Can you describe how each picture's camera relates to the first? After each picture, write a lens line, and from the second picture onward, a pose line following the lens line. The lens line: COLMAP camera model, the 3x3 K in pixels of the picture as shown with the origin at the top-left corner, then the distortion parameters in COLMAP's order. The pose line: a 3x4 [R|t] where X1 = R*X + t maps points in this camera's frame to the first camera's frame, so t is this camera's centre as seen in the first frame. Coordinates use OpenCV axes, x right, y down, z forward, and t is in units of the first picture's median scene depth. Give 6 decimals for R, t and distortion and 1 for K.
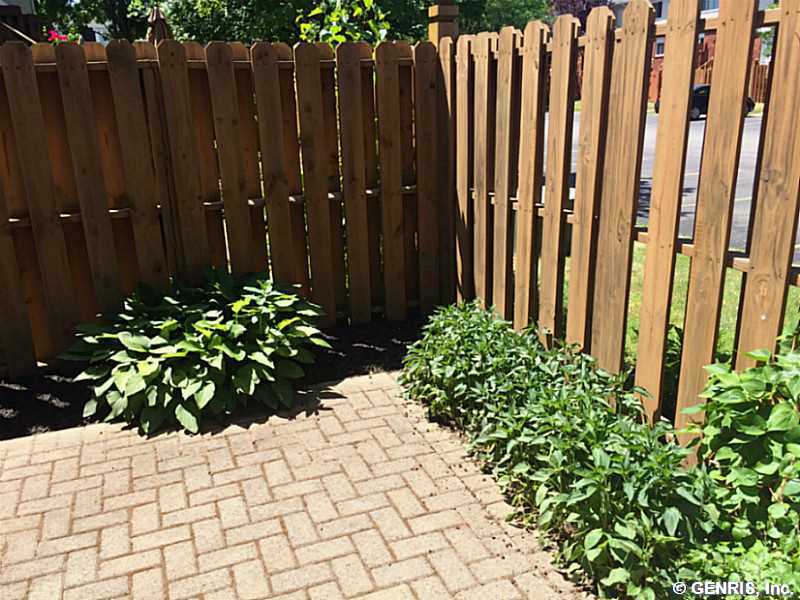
lens RADIAL K [[683.3, 0, 400.0], [0, 683.3, 300.0], [0, 0, 1]] dist [0.015810, 0.002012]
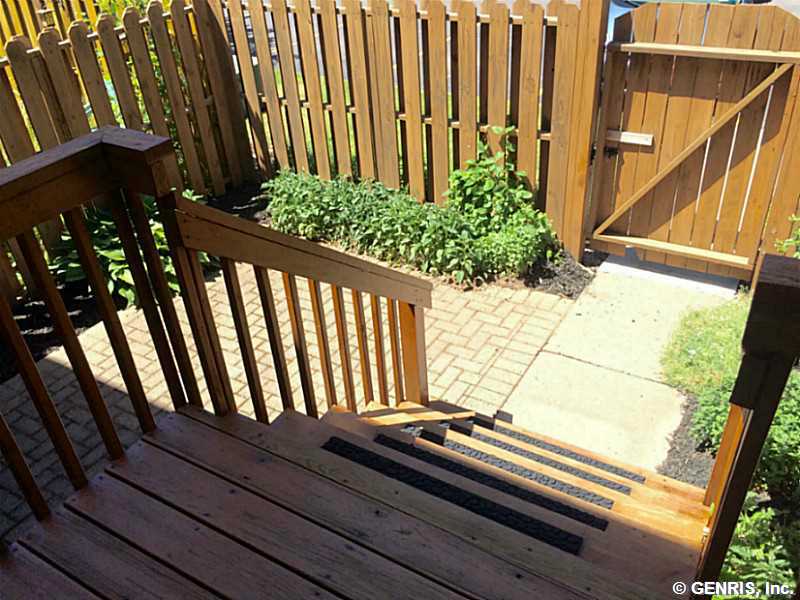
lens RADIAL K [[679.9, 0, 397.5], [0, 679.9, 280.5], [0, 0, 1]] dist [0.114440, 0.003282]
pose [[0.802723, -0.341098, 0.489170, -0.846127], [0.223441, 0.932547, 0.283601, -0.229189], [-0.552910, -0.118352, 0.824793, -0.751040]]
